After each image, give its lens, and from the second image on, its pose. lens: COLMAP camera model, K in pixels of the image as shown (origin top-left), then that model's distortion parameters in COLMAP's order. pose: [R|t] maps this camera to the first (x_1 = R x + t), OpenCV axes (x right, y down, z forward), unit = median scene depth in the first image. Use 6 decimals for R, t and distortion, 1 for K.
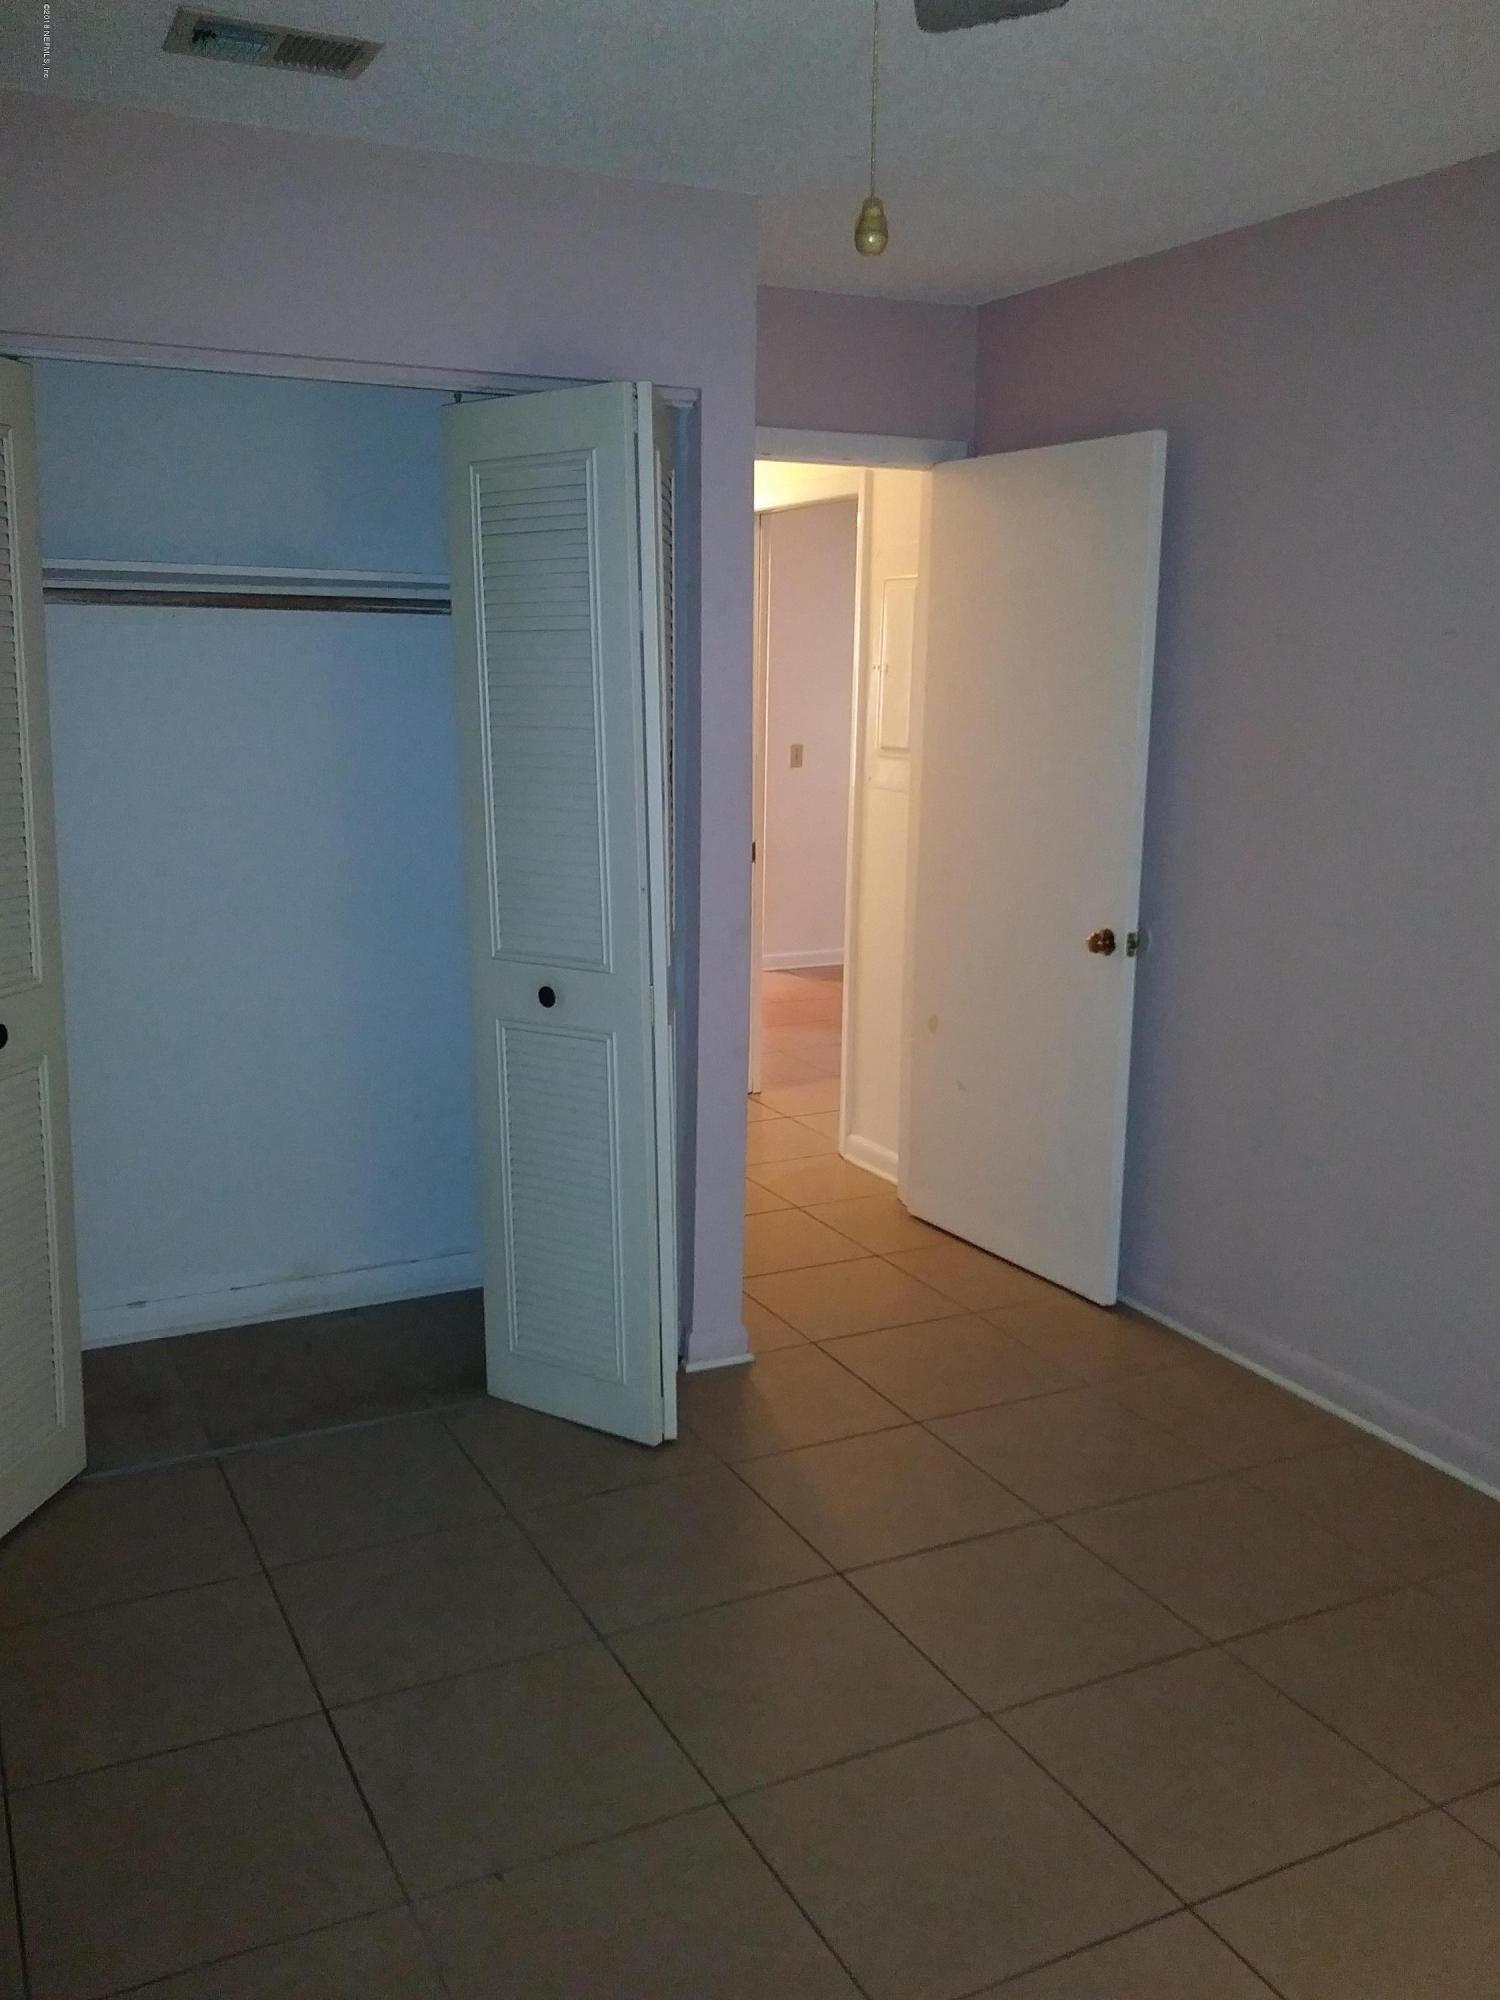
lens RADIAL K [[1707.0, 0, 754.2], [0, 1707.0, 997.1], [0, 0, 1]] dist [0.050464, -0.091042]
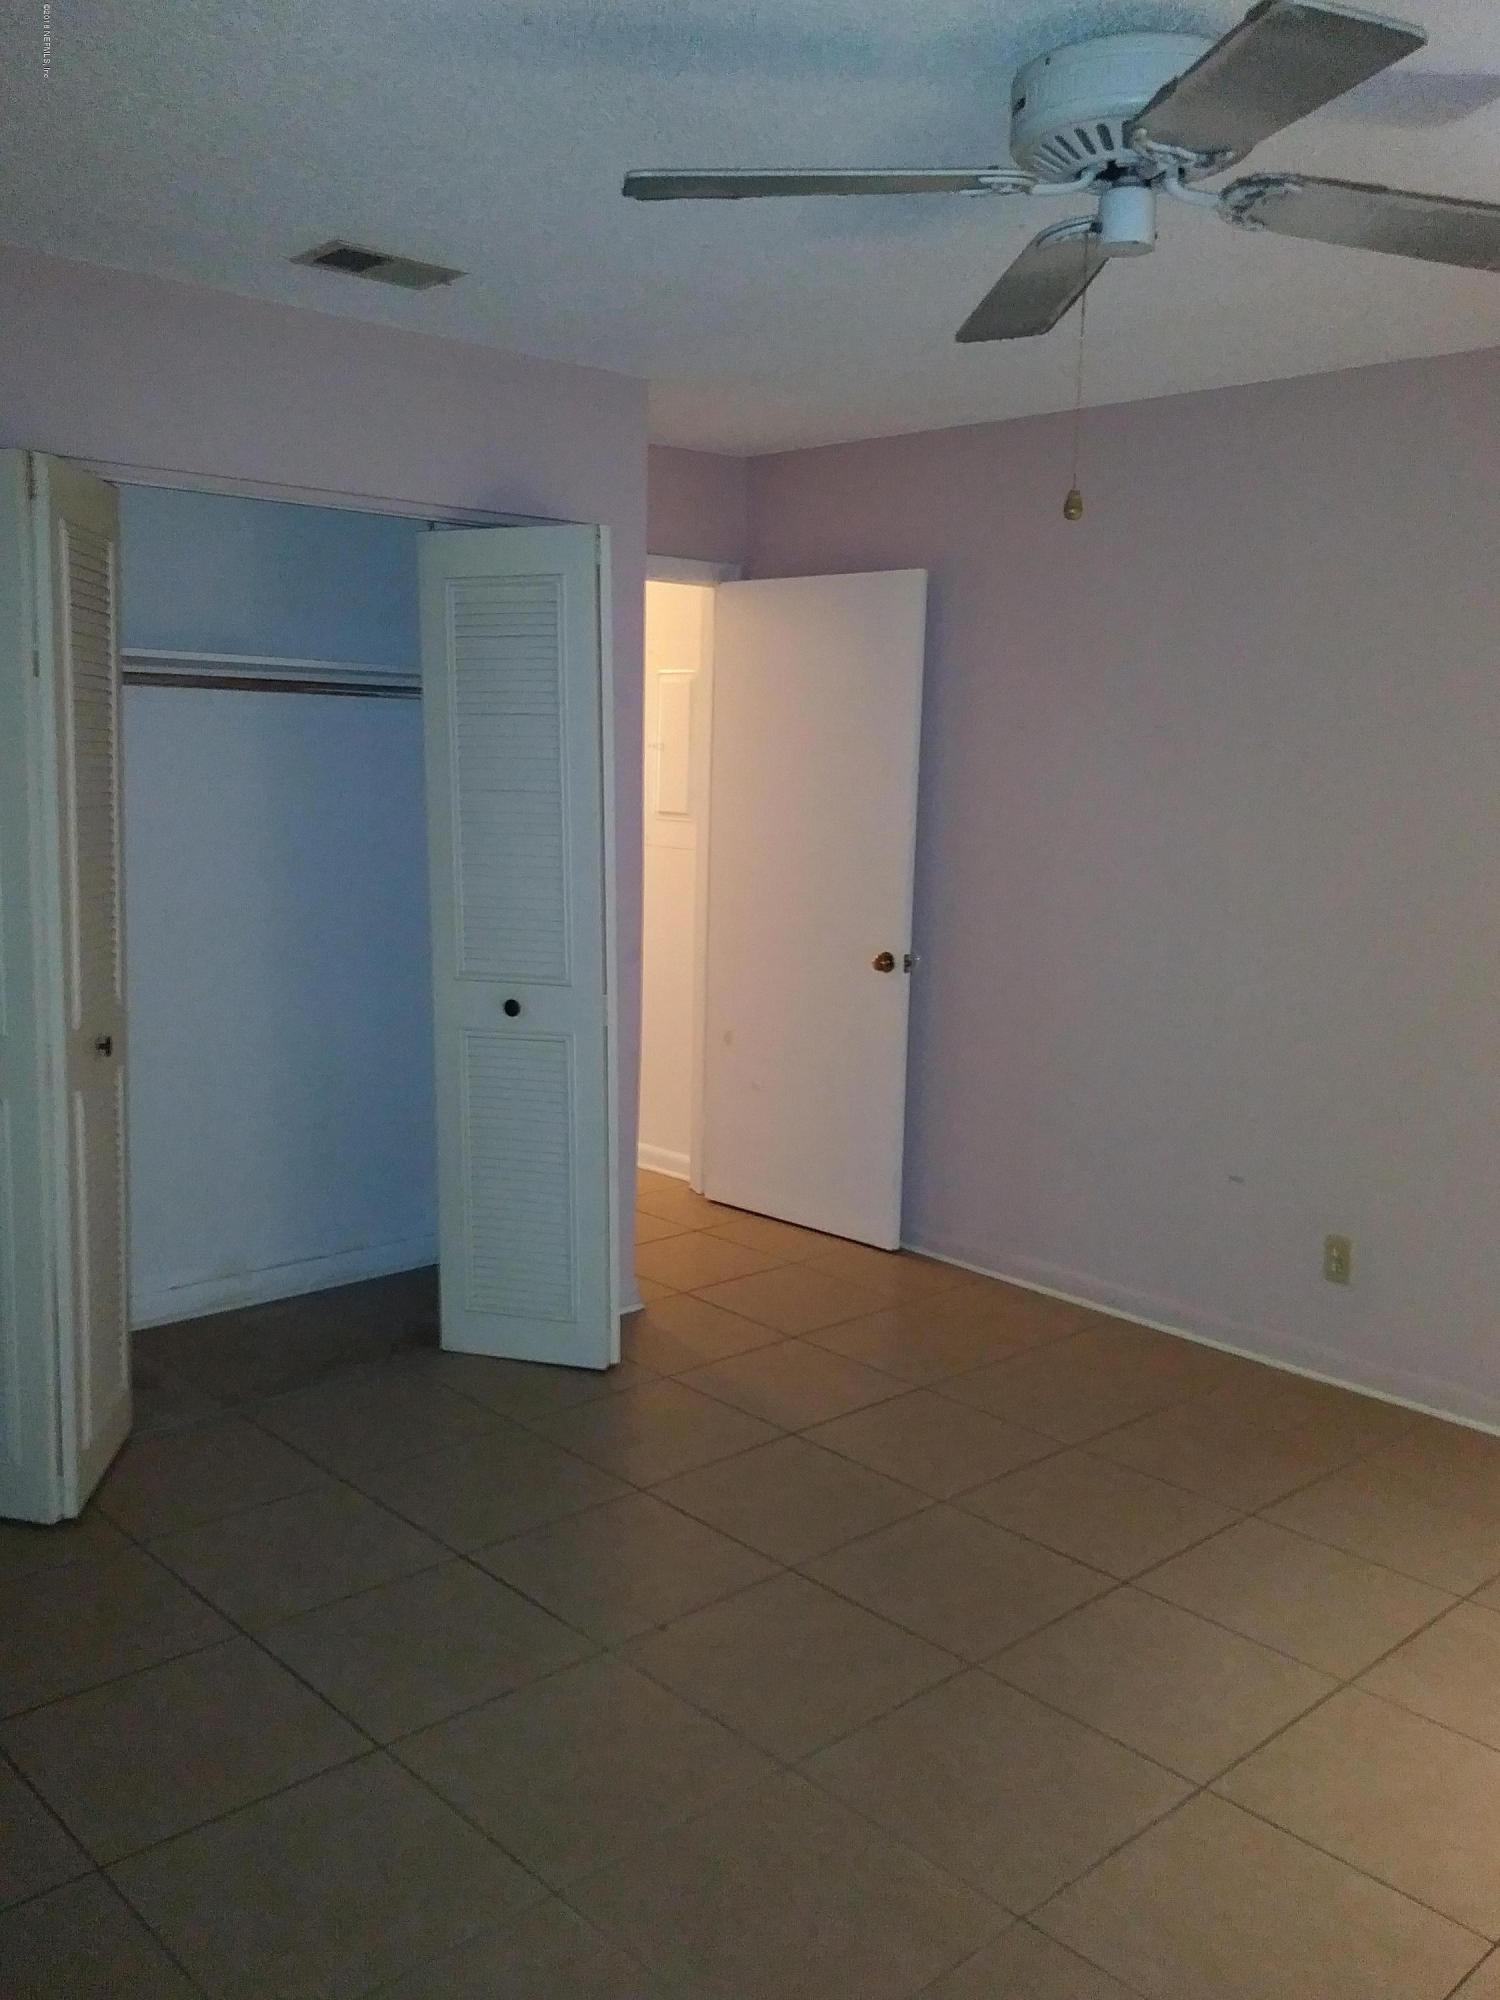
lens RADIAL K [[1707.0, 0, 754.5], [0, 1707.0, 1002.6], [0, 0, 1]] dist [0.050464, -0.091042]
pose [[0.958072, -0.029864, 0.284967, -0.277939], [0.041003, 0.998607, -0.033203, 0.039915], [-0.283578, 0.043495, 0.957962, -0.210749]]
